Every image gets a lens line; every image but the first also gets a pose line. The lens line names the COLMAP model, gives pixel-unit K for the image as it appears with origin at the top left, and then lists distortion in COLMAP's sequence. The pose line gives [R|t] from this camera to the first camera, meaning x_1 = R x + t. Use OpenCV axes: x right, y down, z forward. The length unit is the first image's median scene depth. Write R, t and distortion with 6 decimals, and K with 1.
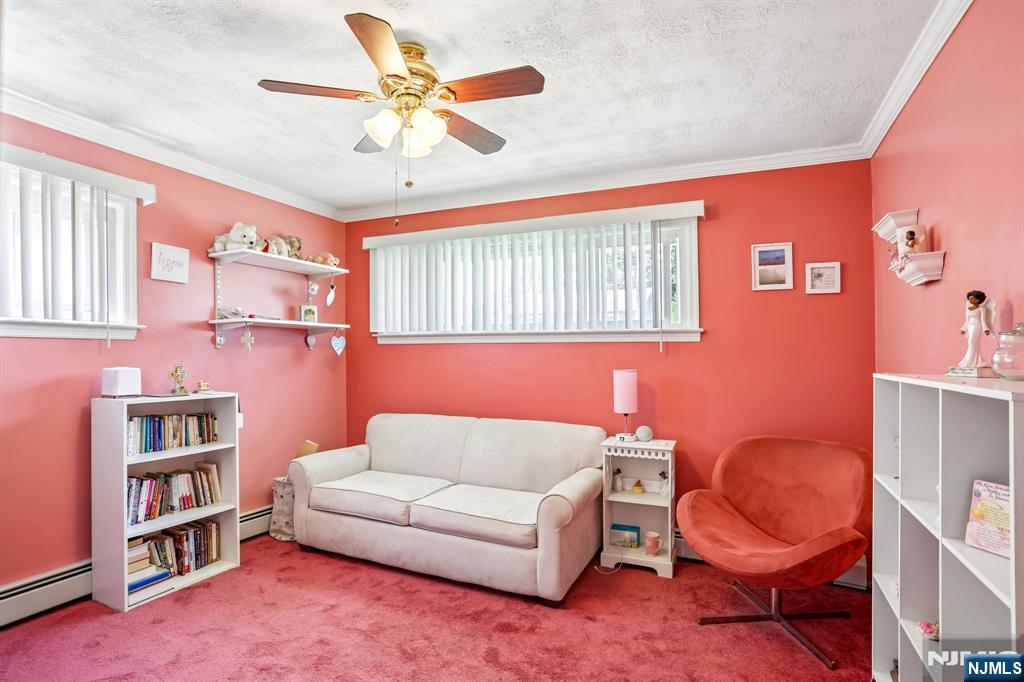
lens RADIAL K [[517.9, 0, 510.9], [0, 517.9, 356.2], [0, 0, 1]] dist [-0.000004, -0.000196]
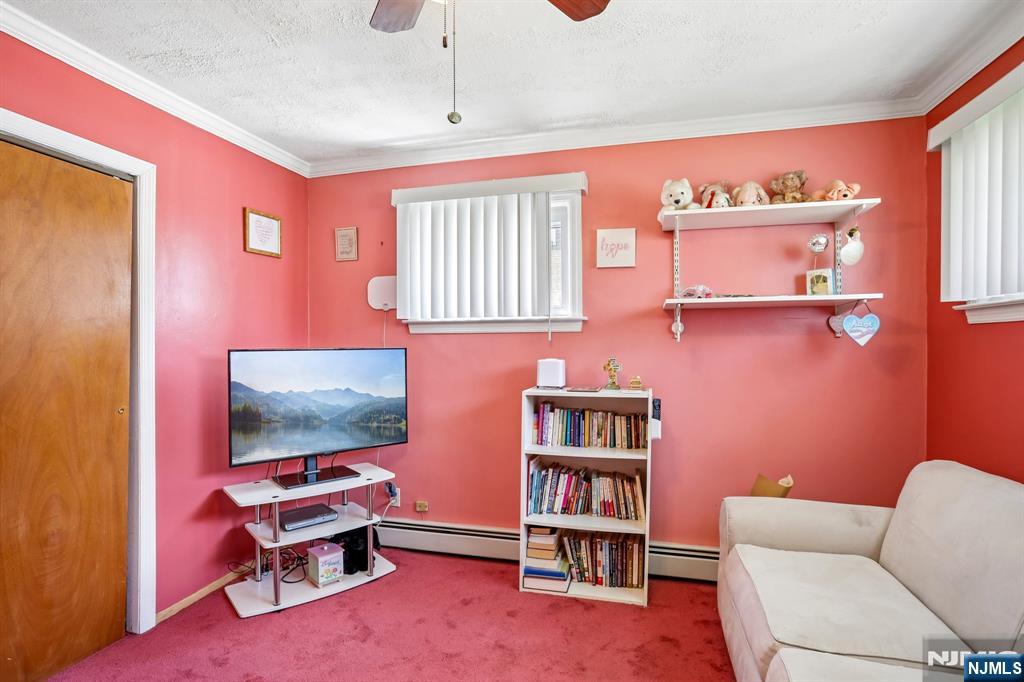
lens RADIAL K [[527.3, 0, 488.5], [0, 527.3, 349.1], [0, 0, 1]] dist [-0.070197, 0.035037]
pose [[0.155871, 0.005891, -0.987760, 0.242777], [0.003854, 0.999971, 0.006571, -0.005344], [0.987770, -0.004831, 0.155843, 0.648806]]
